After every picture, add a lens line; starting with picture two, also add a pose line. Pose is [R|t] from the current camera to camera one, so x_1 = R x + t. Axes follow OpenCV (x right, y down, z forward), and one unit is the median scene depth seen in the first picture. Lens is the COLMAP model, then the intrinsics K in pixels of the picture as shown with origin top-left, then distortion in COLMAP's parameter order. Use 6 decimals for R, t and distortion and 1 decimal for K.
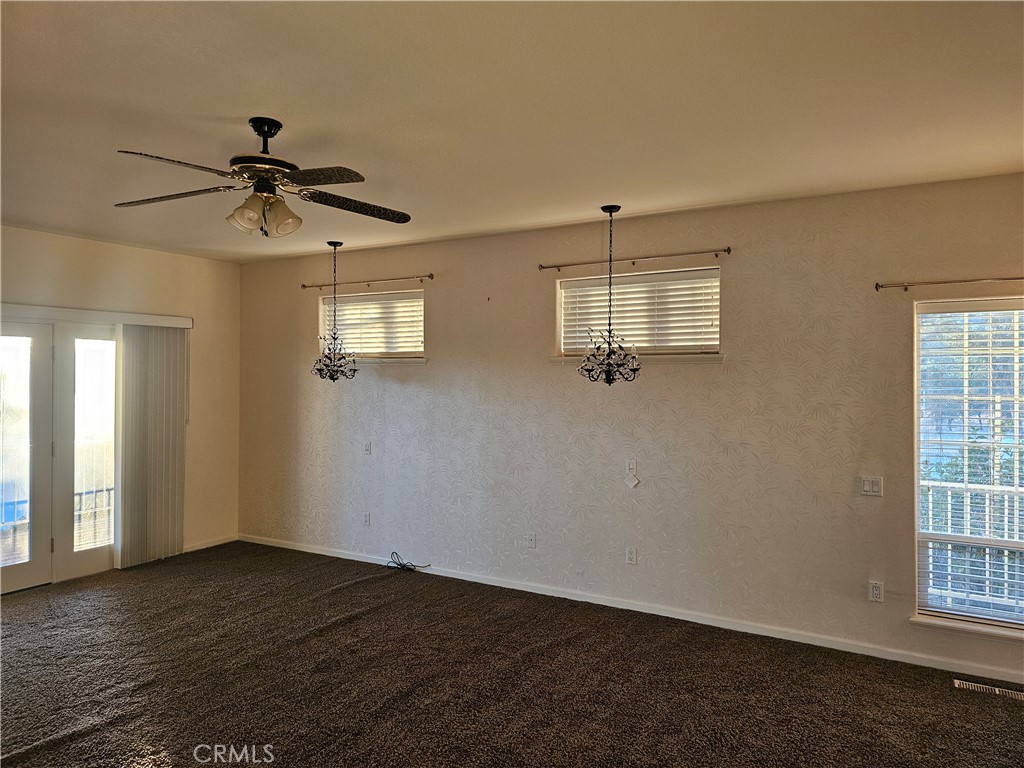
lens RADIAL K [[687.1, 0, 512.0], [0, 687.1, 384.0], [0, 0, 1]] dist [0.059539, -0.047048]
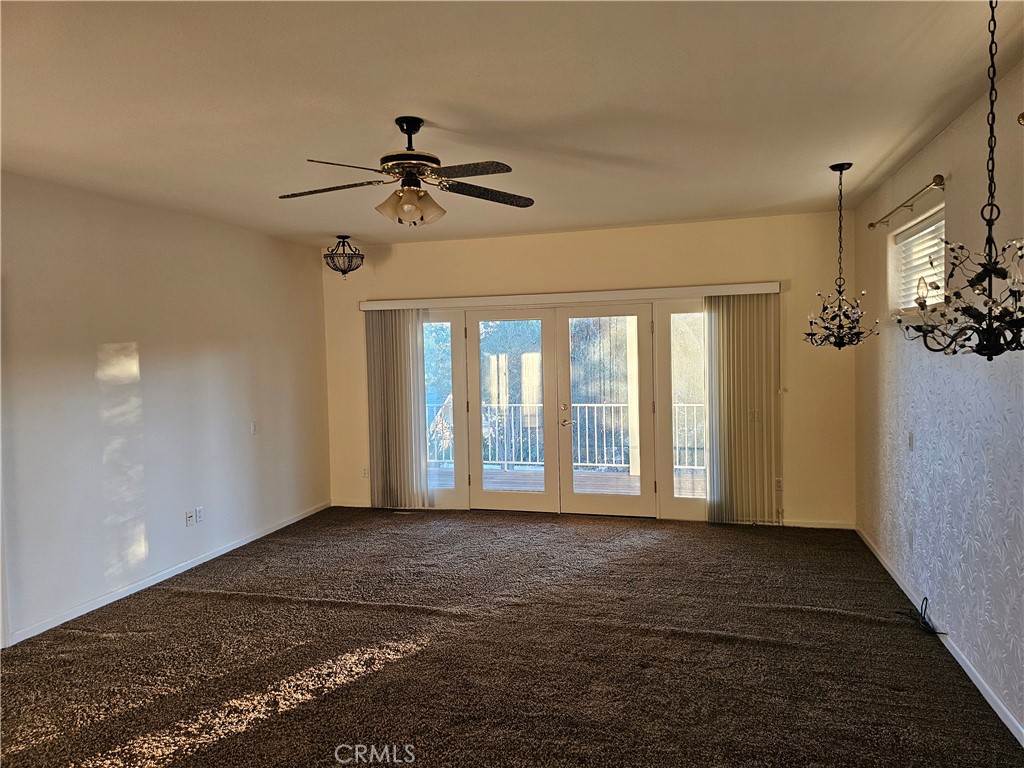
lens RADIAL K [[687.1, 0, 512.0], [0, 687.1, 384.0], [0, 0, 1]] dist [0.059539, -0.047048]
pose [[0.268942, 0.048473, -0.961936, 0.439768], [0.009999, 0.998538, 0.053113, -0.010848], [0.963105, -0.023903, 0.268064, 0.494169]]
